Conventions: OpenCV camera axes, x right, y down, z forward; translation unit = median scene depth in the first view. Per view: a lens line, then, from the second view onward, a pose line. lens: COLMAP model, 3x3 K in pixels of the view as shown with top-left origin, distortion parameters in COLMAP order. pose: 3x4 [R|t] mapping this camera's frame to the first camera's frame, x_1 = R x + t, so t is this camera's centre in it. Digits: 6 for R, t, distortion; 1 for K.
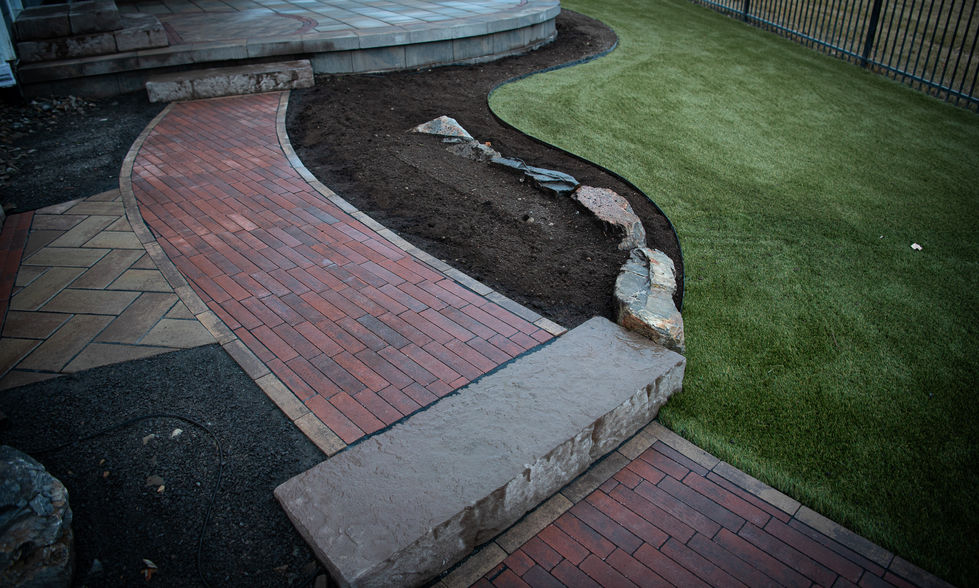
lens RADIAL K [[671.3, 0, 484.0], [0, 671.3, 265.8], [0, 0, 1]] dist [-0.062379, 0.004235]
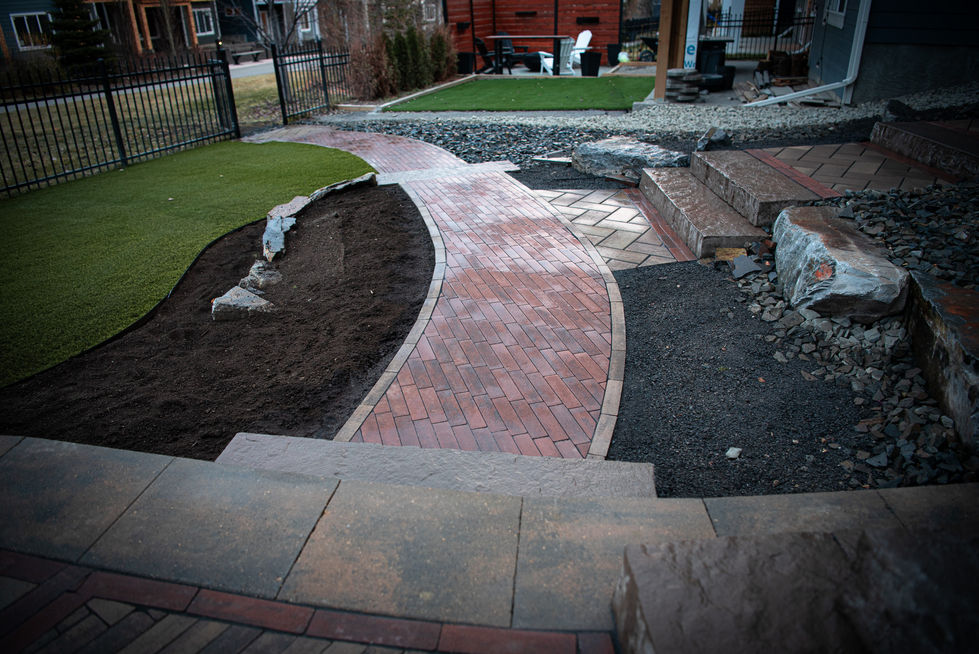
lens RADIAL K [[673.6, 0, 486.4], [0, 673.6, 327.9], [0, 0, 1]] dist [-0.075411, 0.019148]
pose [[-0.900109, -0.158765, 0.405705, -0.801069], [0.237976, 0.600854, 0.763113, -0.887153], [-0.364925, 0.783433, -0.503052, 1.634645]]
